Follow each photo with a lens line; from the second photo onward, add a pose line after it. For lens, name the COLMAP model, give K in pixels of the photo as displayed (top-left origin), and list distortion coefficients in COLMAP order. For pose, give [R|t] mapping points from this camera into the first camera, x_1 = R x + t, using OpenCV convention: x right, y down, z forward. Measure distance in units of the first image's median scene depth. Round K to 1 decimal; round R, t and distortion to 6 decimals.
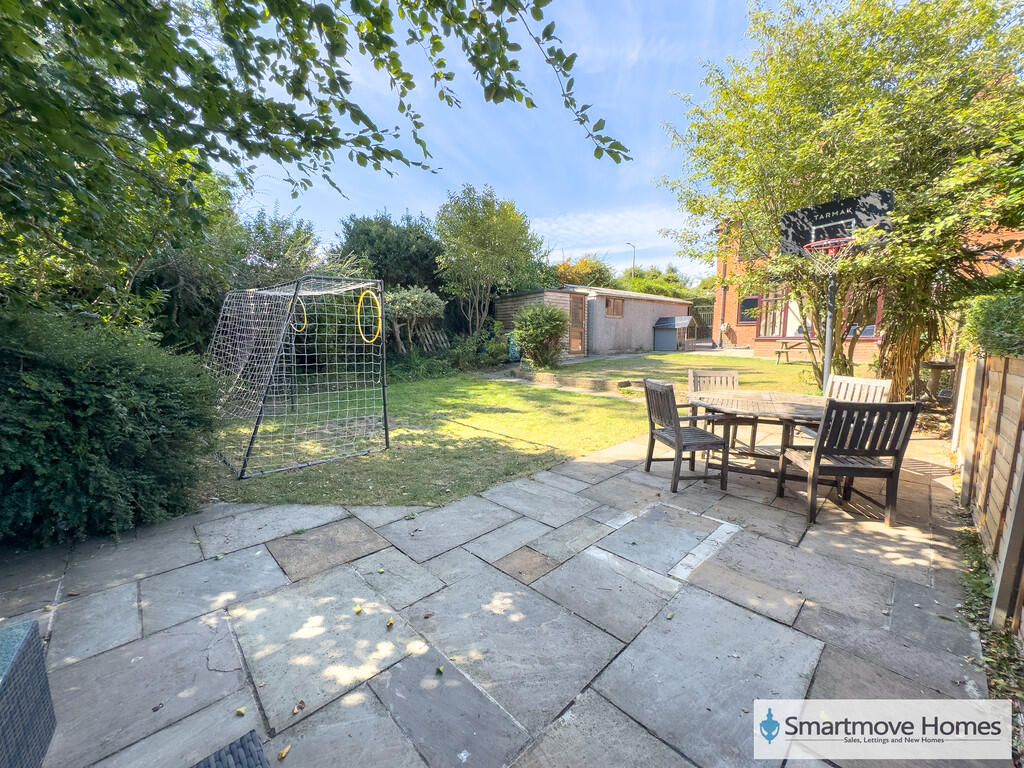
lens RADIAL K [[408.7, 0, 504.1], [0, 408.7, 373.6], [0, 0, 1]] dist [0.000827, 0.000342]
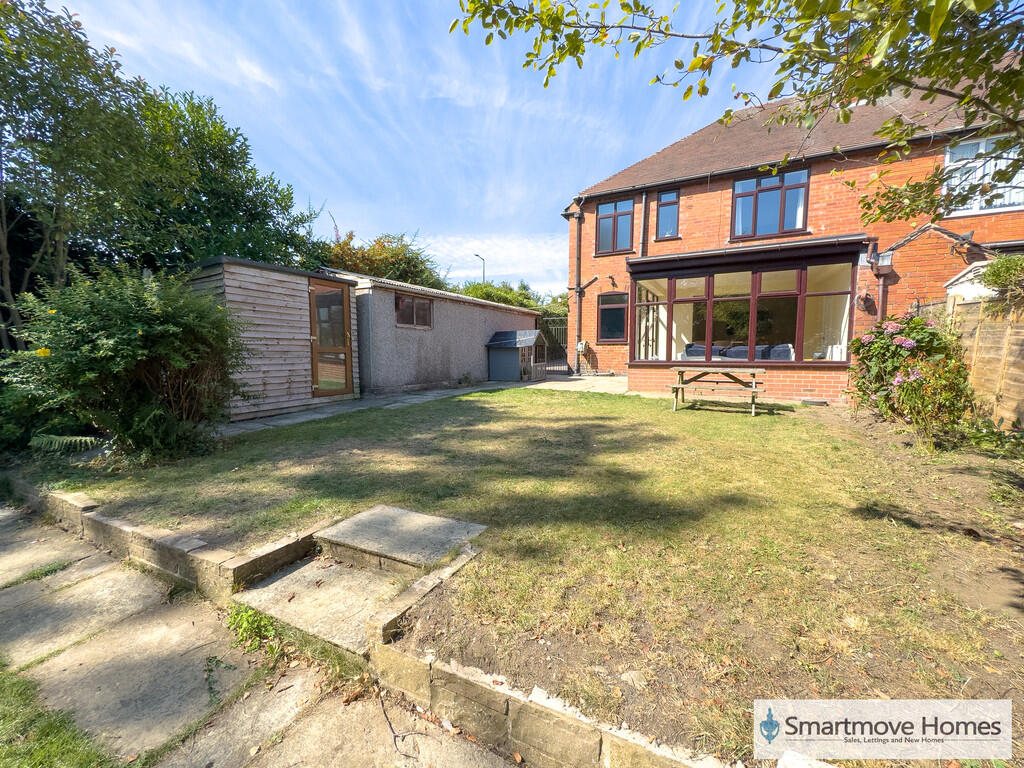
lens RADIAL K [[408.7, 0, 515.9], [0, 408.7, 384.6], [0, 0, 1]] dist [0.000827, 0.000342]
pose [[0.943871, -0.026892, 0.329217, 0.196929], [0.034702, 0.999238, -0.017867, -0.038513], [-0.328485, 0.028289, 0.944085, 0.371797]]
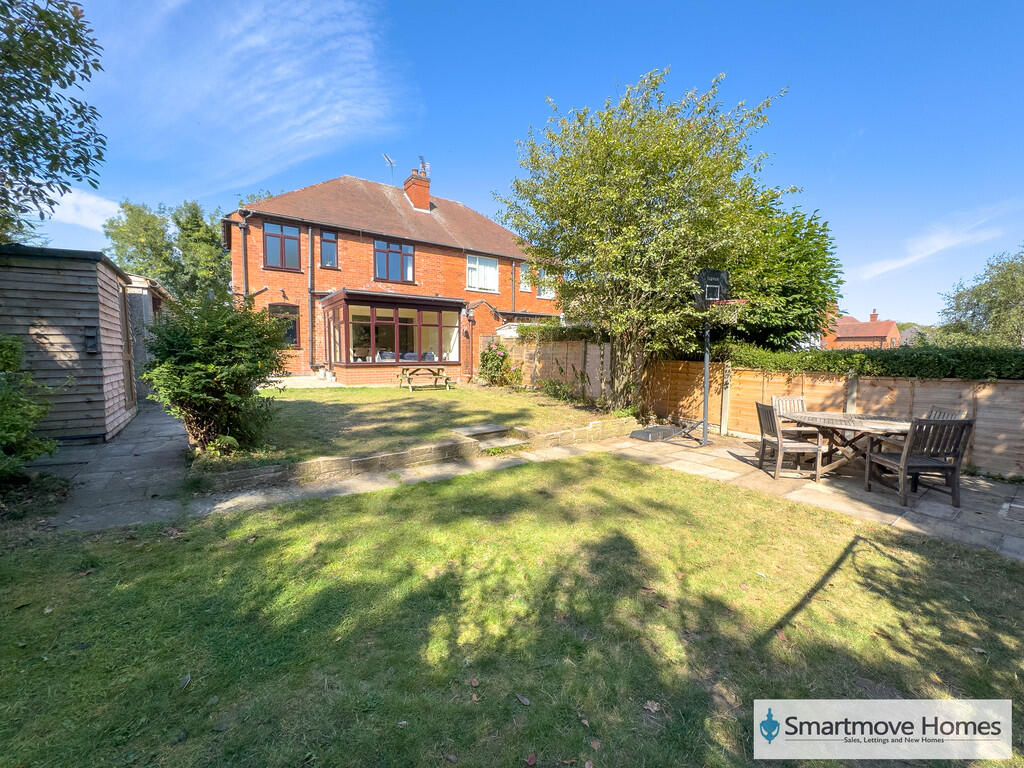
lens RADIAL K [[408.7, 0, 511.7], [0, 408.7, 381.8], [0, 0, 1]] dist [0.000827, 0.000342]
pose [[0.150277, -0.066192, 0.986426, -0.186591], [0.096186, 0.994002, 0.052047, -0.050917], [-0.983954, 0.087059, 0.155742, 0.429689]]
